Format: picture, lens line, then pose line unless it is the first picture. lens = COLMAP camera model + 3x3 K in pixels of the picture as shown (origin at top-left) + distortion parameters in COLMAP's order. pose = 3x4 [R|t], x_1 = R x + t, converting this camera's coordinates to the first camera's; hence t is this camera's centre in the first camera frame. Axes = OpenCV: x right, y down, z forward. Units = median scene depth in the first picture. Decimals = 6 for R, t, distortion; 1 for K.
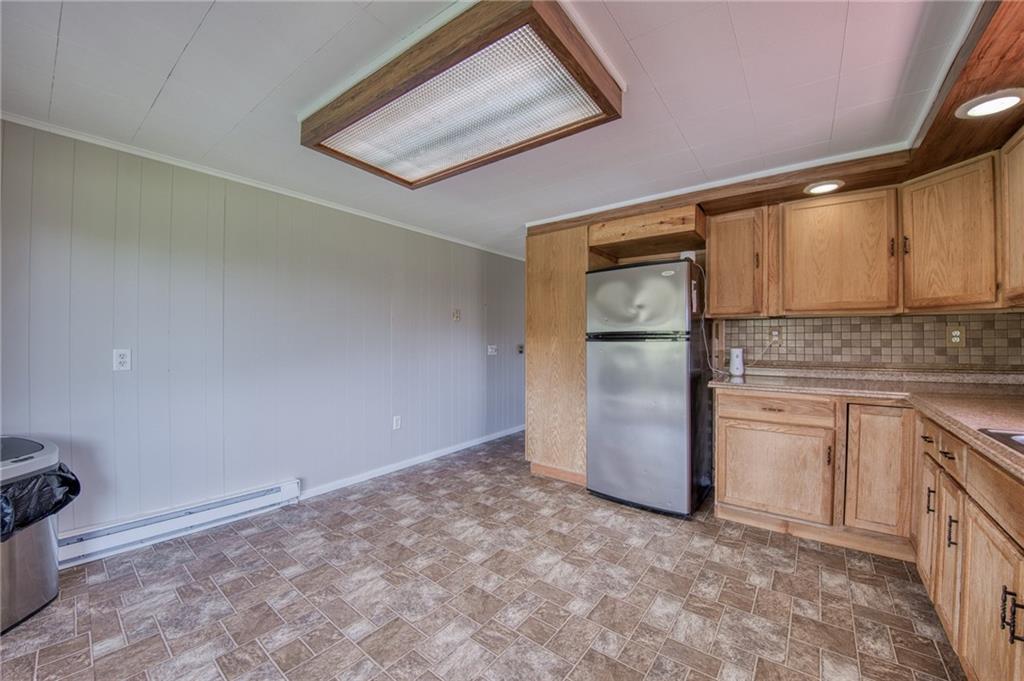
lens RADIAL K [[375.9, 0, 511.6], [0, 375.9, 341.3], [0, 0, 1]] dist [-0.032265, -0.000330]
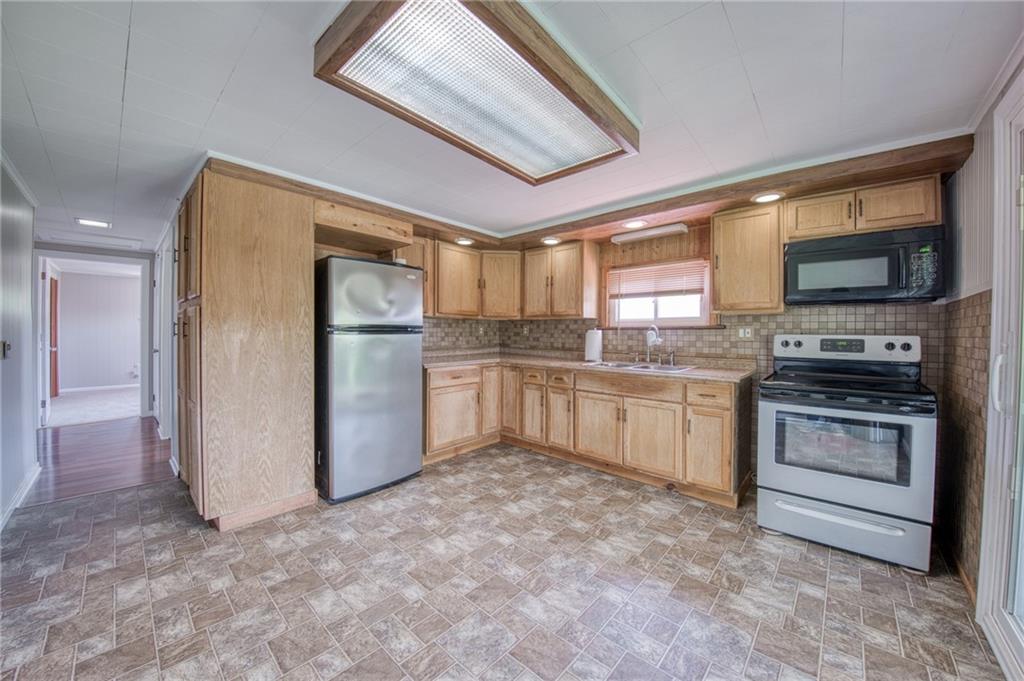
lens RADIAL K [[376.4, 0, 510.2], [0, 376.4, 329.7], [0, 0, 1]] dist [0.019144, -0.025570]
pose [[0.066348, 0.005438, 0.997782, -0.756925], [-0.005671, 0.999971, -0.005073, -0.008115], [-0.997780, -0.005322, 0.066377, 0.592401]]
